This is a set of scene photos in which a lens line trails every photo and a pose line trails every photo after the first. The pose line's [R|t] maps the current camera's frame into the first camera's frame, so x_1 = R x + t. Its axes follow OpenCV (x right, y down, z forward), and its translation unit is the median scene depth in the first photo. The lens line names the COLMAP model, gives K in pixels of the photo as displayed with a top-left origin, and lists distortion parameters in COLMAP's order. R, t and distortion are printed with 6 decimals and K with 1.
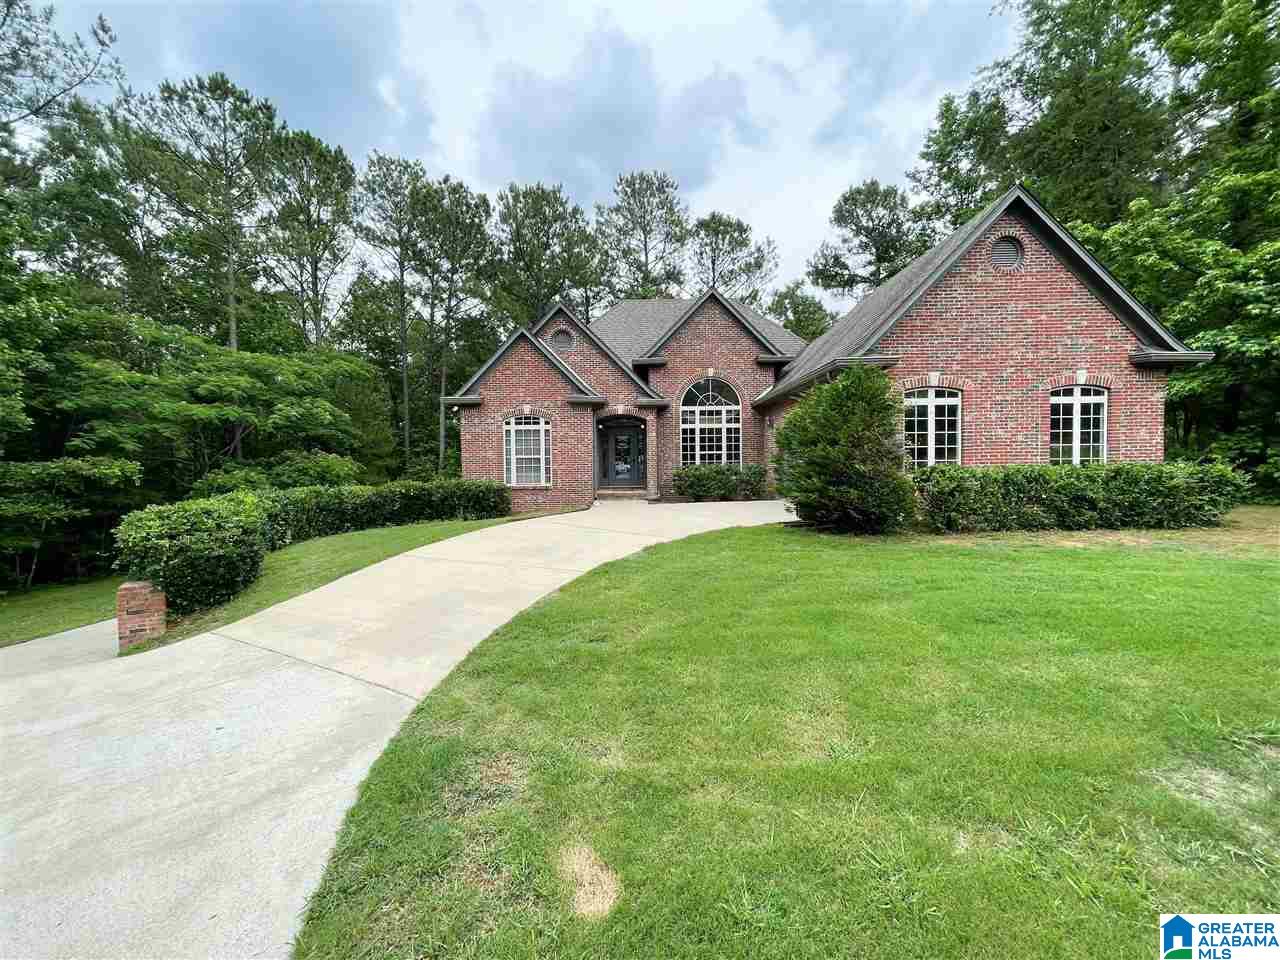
lens RADIAL K [[530.1, 0, 650.3], [0, 530.1, 472.9], [0, 0, 1]] dist [-0.010263, 0.001568]
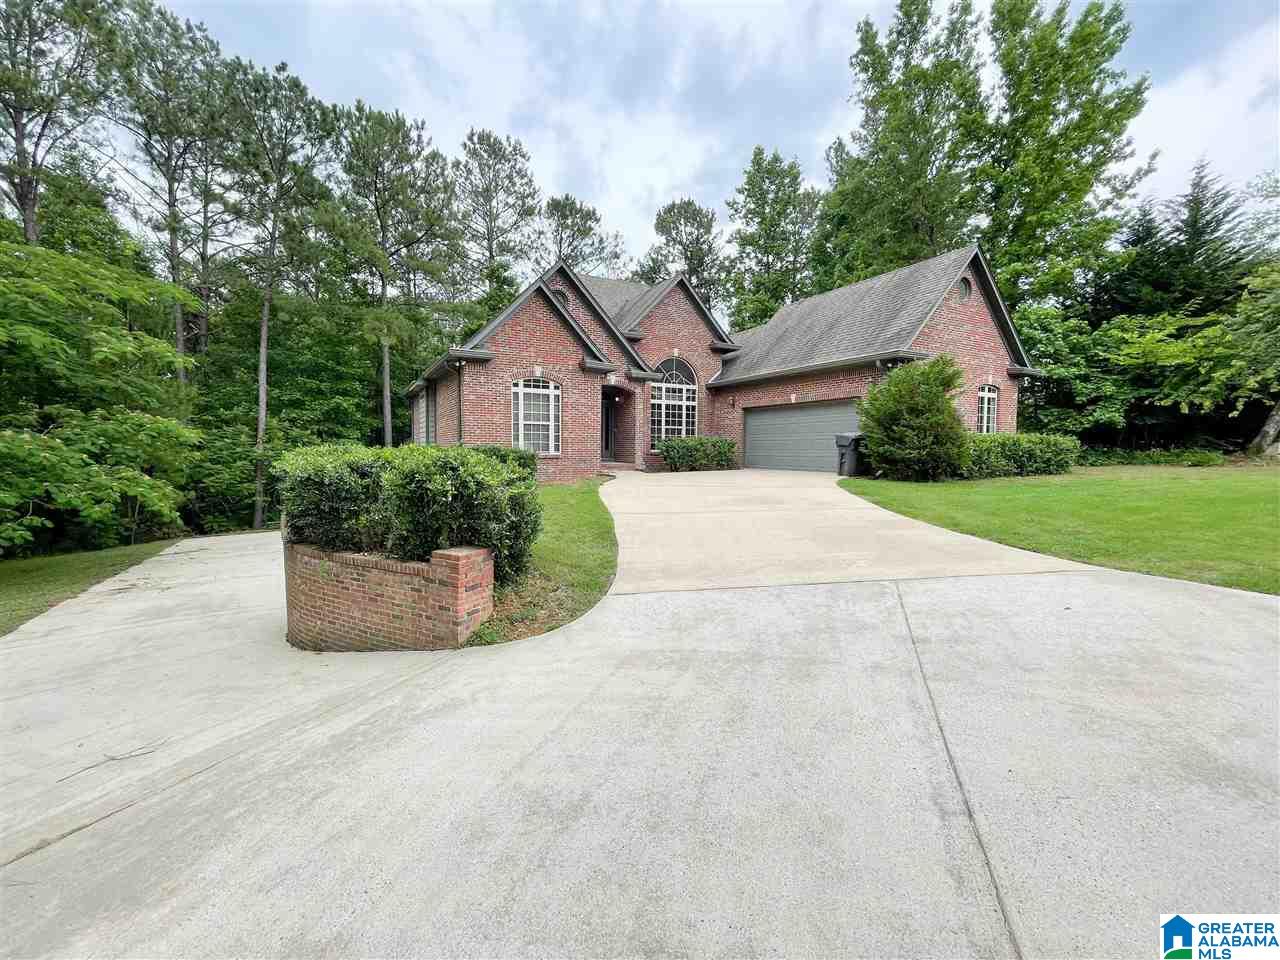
lens RADIAL K [[530.1, 0, 622.1], [0, 530.1, 473.2], [0, 0, 1]] dist [-0.010263, 0.001568]
pose [[0.880359, -0.003780, 0.474293, -0.513772], [-0.003866, 0.999878, 0.015146, 0.040708], [-0.474292, -0.015167, 0.880237, 0.108229]]
